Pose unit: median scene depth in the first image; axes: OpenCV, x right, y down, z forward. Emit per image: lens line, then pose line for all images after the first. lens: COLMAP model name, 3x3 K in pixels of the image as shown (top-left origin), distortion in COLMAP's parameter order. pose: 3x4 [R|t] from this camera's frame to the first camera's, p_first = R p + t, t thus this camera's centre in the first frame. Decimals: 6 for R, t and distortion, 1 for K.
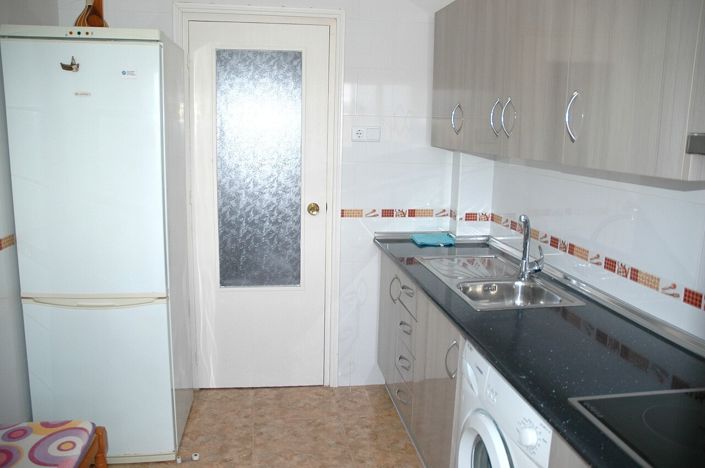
lens RADIAL K [[549.5, 0, 349.9], [0, 549.5, 235.4], [0, 0, 1]] dist [-0.137630, 0.104632]
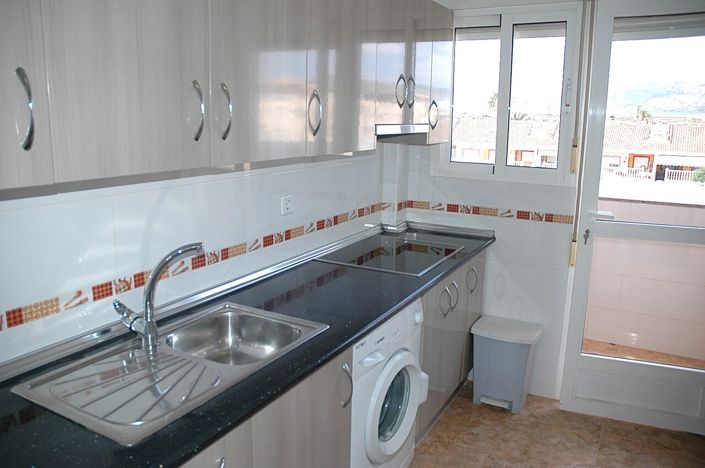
lens RADIAL K [[549.5, 0, 346.7], [0, 549.5, 231.1], [0, 0, 1]] dist [-0.137630, 0.104632]
pose [[-0.778927, -0.160083, 0.606339, -0.309269], [0.091820, 0.927337, 0.362788, -0.345147], [-0.620356, 0.338260, -0.707629, 1.629504]]
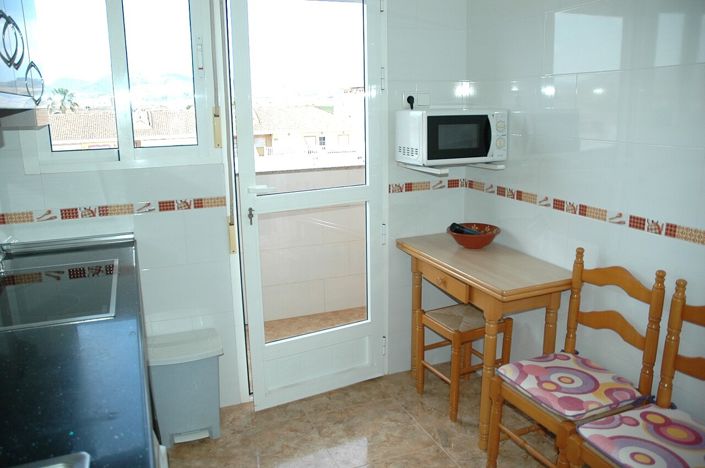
lens RADIAL K [[549.5, 0, 353.4], [0, 549.5, 233.2], [0, 0, 1]] dist [-0.137630, 0.104632]
pose [[-0.976155, 0.039214, -0.213503, -0.040750], [-0.051244, 0.914121, 0.402189, -0.281536], [0.210940, 0.403540, -0.890315, 1.506085]]
